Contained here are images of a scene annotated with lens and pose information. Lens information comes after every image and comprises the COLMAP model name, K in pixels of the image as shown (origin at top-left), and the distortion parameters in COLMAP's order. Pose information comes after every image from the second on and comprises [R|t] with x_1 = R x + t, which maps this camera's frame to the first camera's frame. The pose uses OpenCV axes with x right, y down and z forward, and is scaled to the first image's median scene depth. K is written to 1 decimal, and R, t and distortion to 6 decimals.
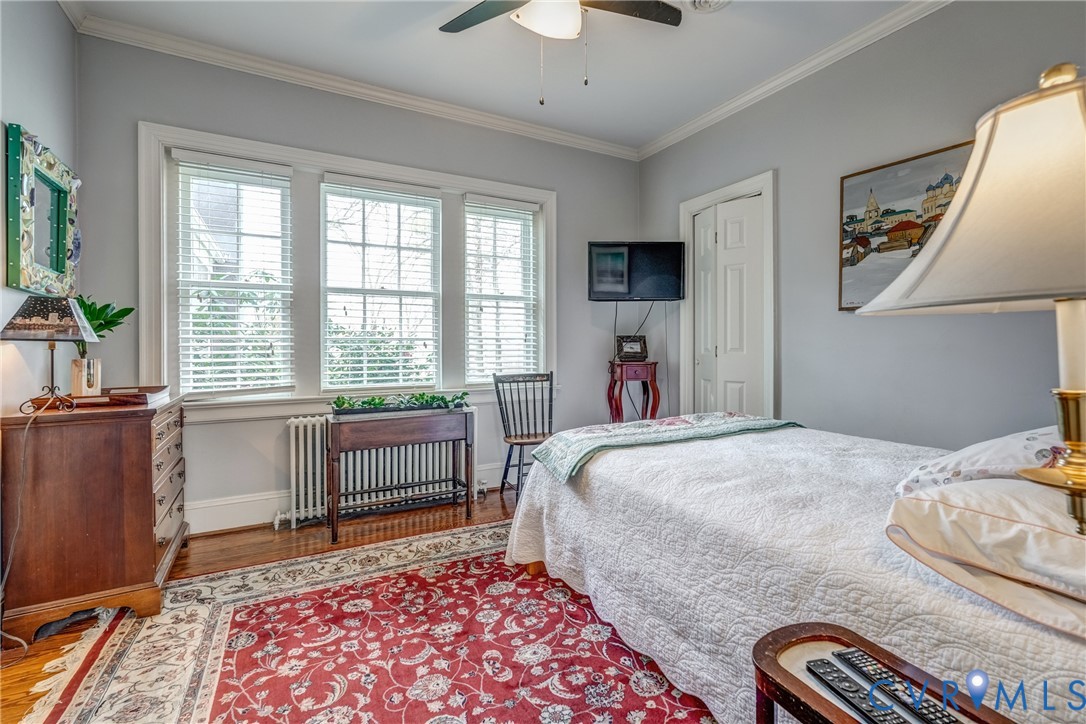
lens RADIAL K [[481.6, 0, 544.0], [0, 481.6, 354.1], [0, 0, 1]] dist [-0.002379, -0.000085]
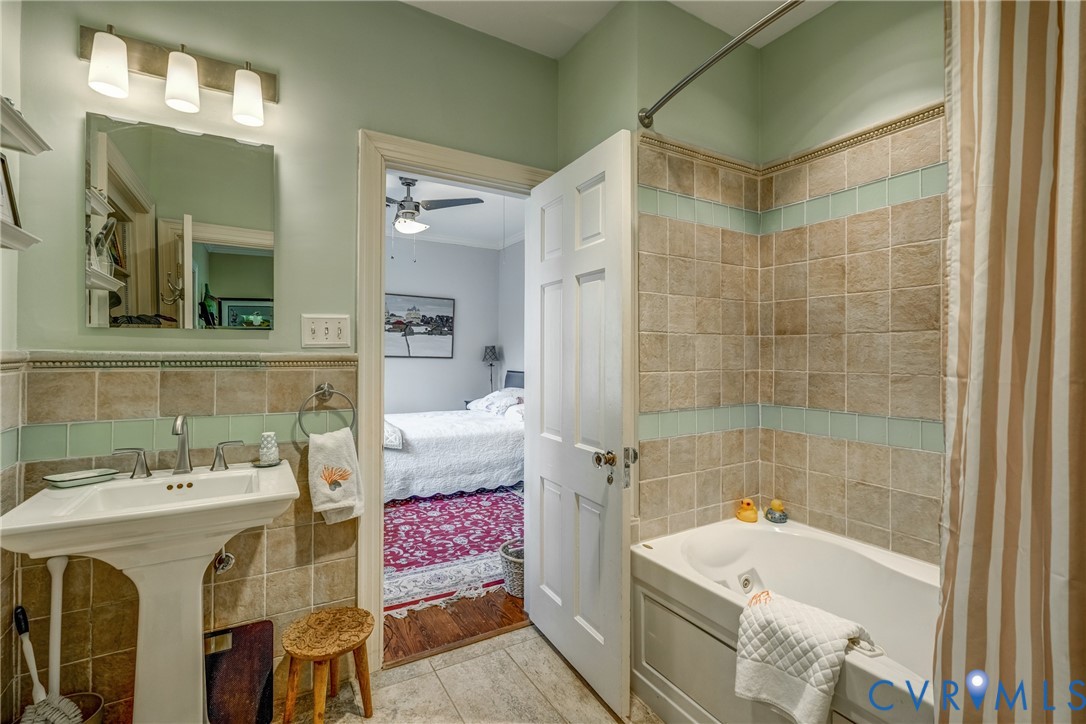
lens RADIAL K [[481.6, 0, 543.4], [0, 481.6, 359.8], [0, 0, 1]] dist [-0.002379, -0.000085]
pose [[-0.024540, -0.006164, 0.999680, -2.514206], [-0.001503, 0.999980, 0.006129, -0.155437], [-0.999698, -0.001352, -0.024549, 0.546591]]
